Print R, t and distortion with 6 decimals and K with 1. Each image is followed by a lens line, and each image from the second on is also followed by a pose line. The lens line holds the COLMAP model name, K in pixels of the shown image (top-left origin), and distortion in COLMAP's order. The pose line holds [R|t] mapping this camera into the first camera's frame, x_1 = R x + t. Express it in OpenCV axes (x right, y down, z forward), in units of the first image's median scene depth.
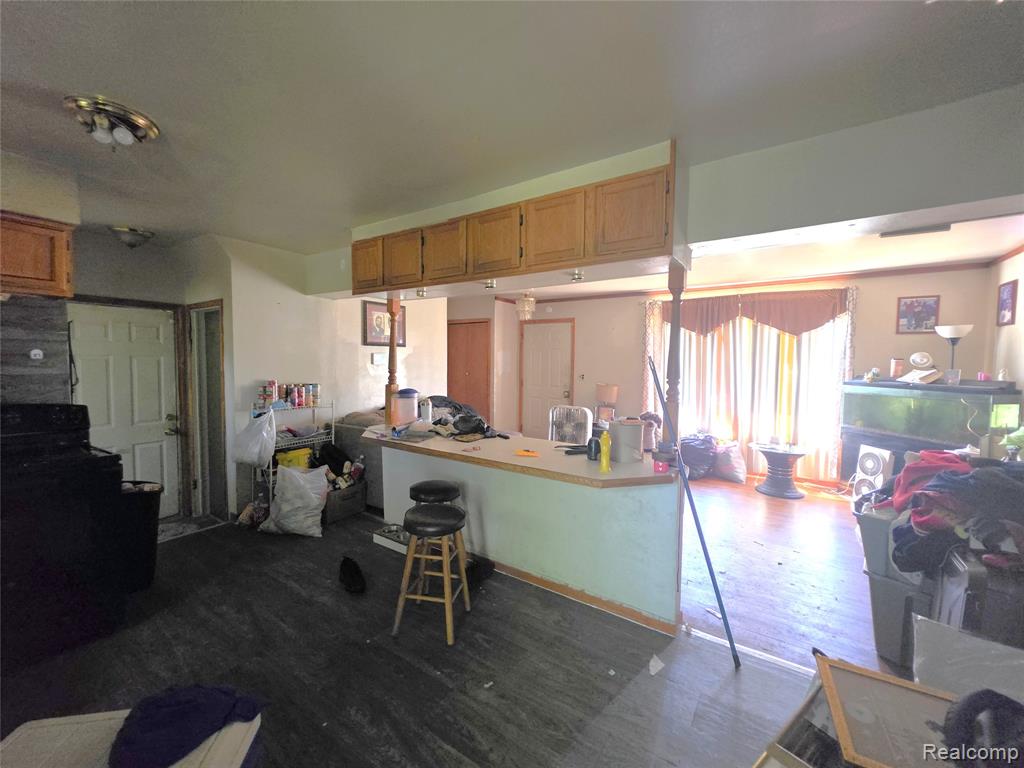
lens RADIAL K [[409.2, 0, 511.0], [0, 409.2, 380.9], [0, 0, 1]] dist [-0.005512, -0.000887]
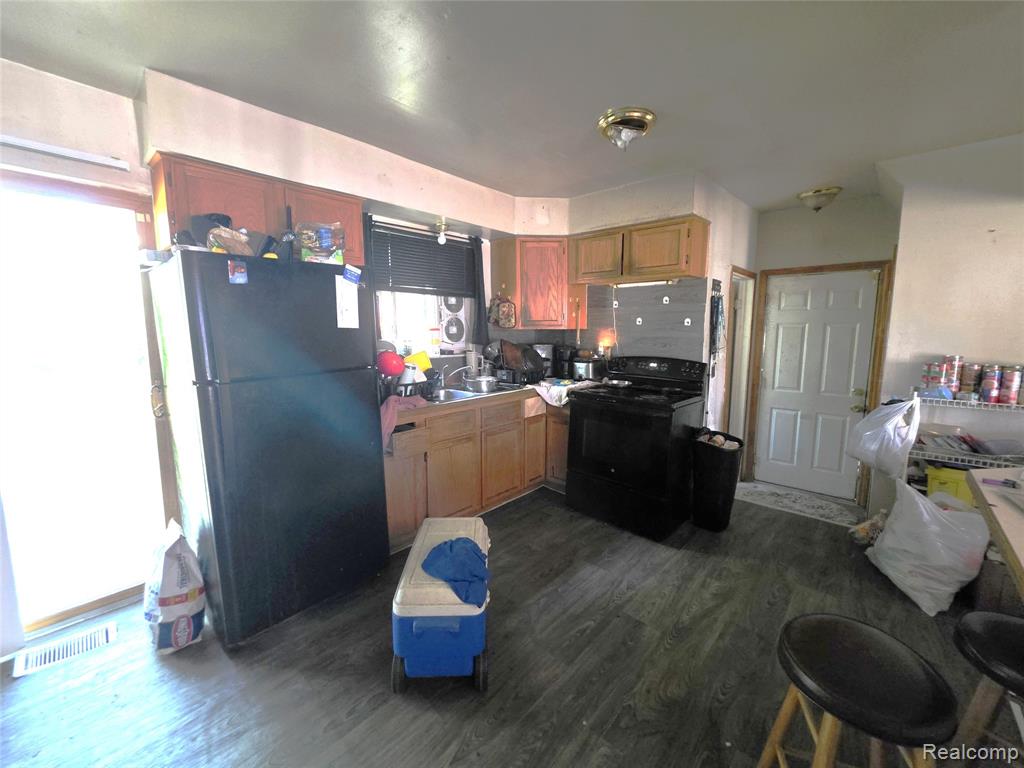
lens RADIAL K [[409.2, 0, 512.0], [0, 409.2, 381.5], [0, 0, 1]] dist [-0.005512, -0.000887]
pose [[-0.159366, 0.114288, -0.980582, 0.183835], [-0.052317, 0.990903, 0.123994, -0.005665], [0.985832, 0.071062, -0.151937, 0.454863]]
